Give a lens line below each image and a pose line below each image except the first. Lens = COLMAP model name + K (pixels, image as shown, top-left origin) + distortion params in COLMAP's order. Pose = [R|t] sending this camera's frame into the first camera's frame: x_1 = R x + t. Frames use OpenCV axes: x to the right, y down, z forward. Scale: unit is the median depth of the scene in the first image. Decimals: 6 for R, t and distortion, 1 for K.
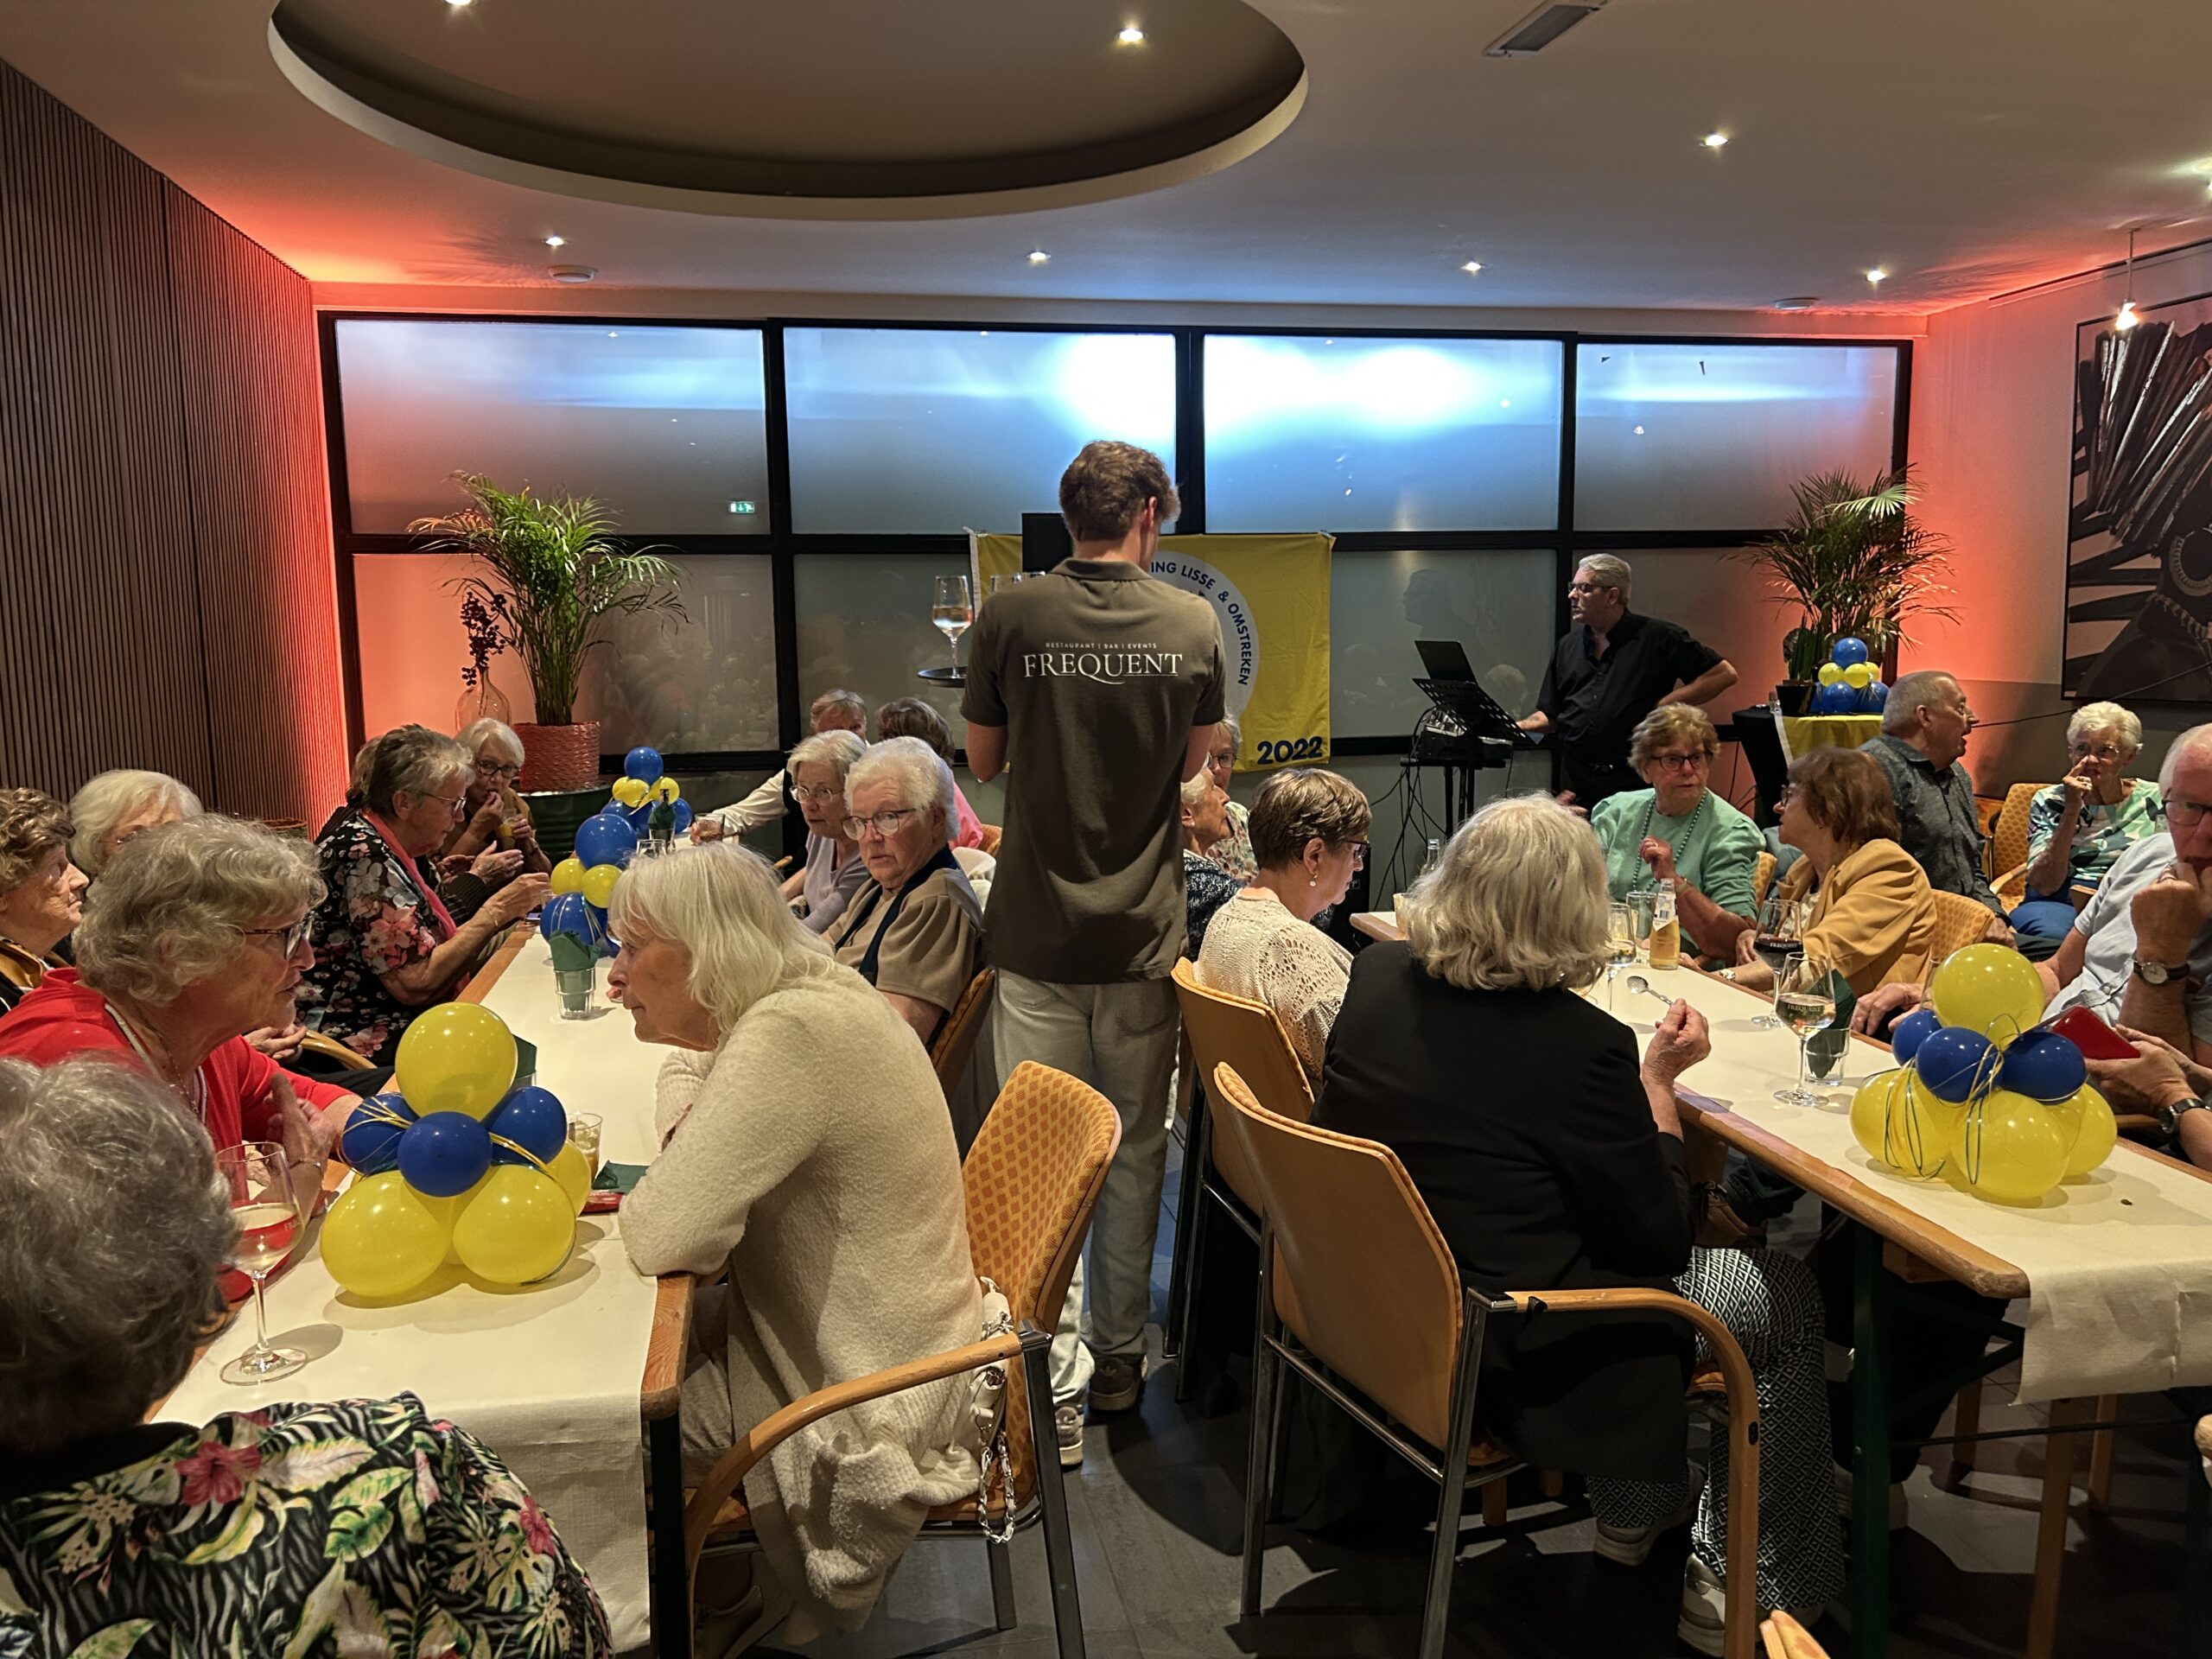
lens RADIAL K [[1609.4, 0, 1108.5], [0, 1609.4, 832.5], [0, 0, 1]] dist [0.071749, -0.083287]
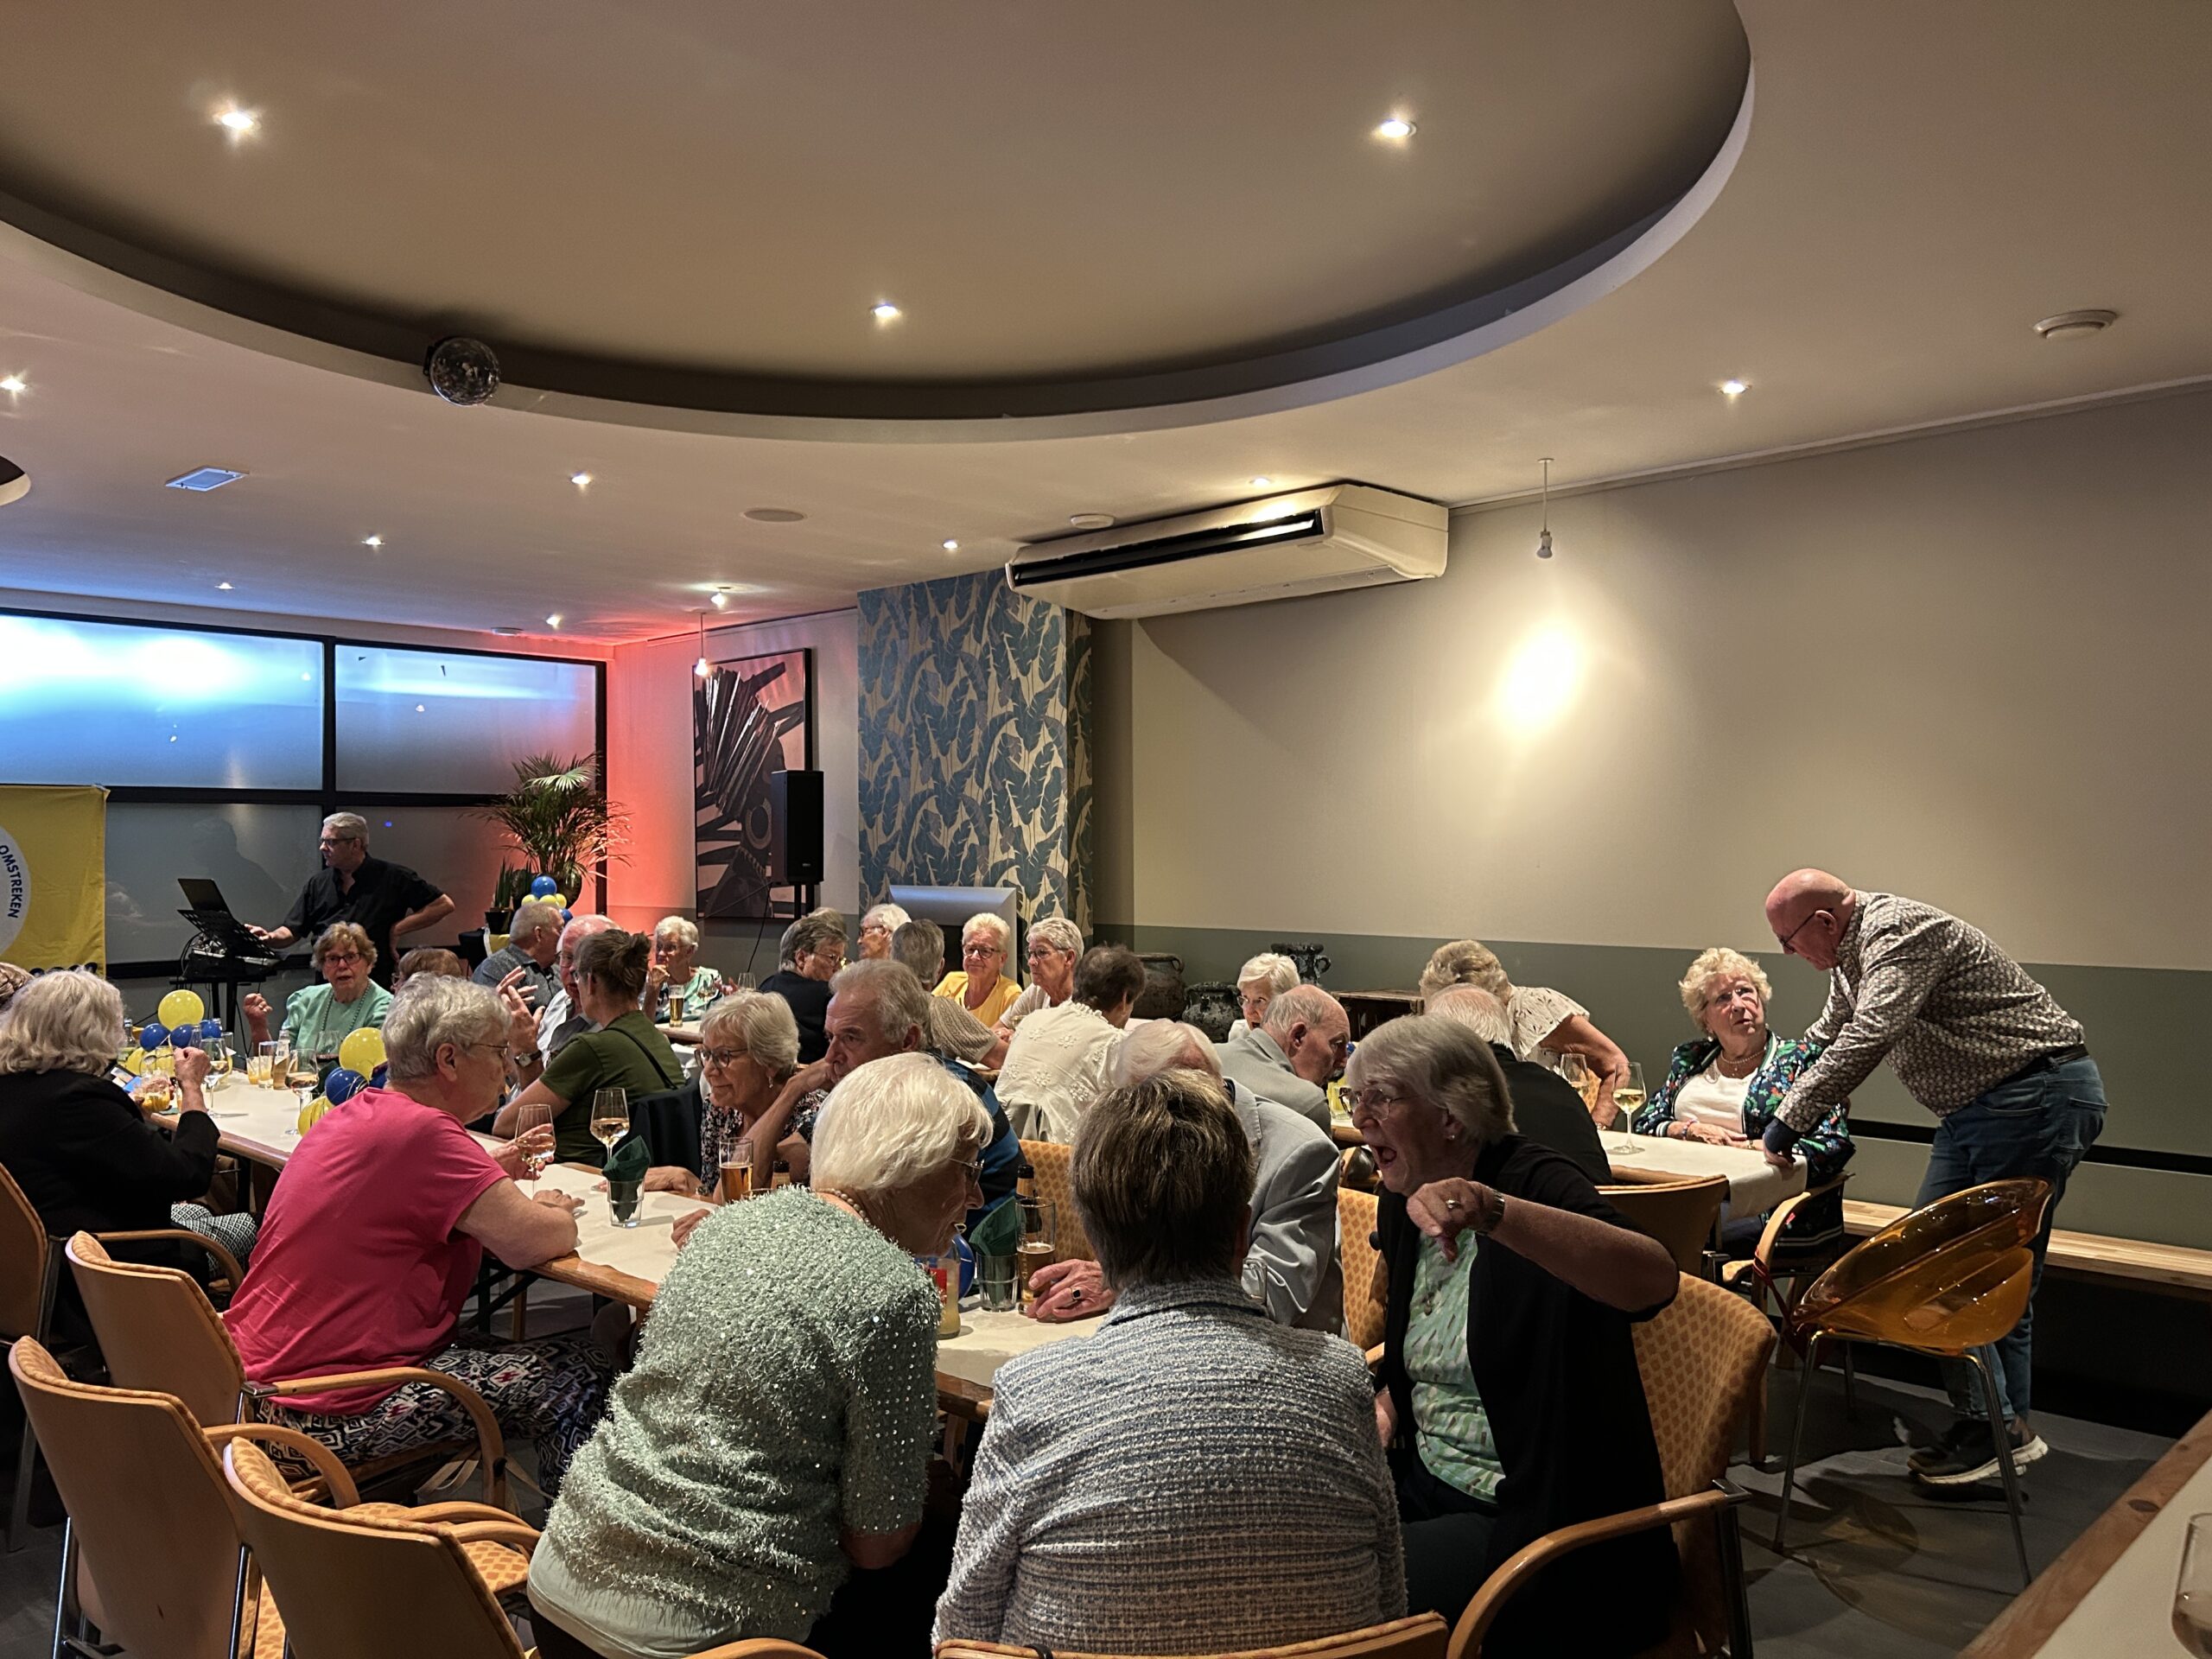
lens RADIAL K [[1676.2, 0, 1117.0], [0, 1676.2, 819.8], [0, 0, 1]] dist [0.157522, -0.288074]
pose [[0.816905, 0.017357, 0.576510, 0.026065], [0.070798, 0.988970, -0.130096, 0.053529], [-0.572410, 0.147092, 0.806666, -0.435658]]
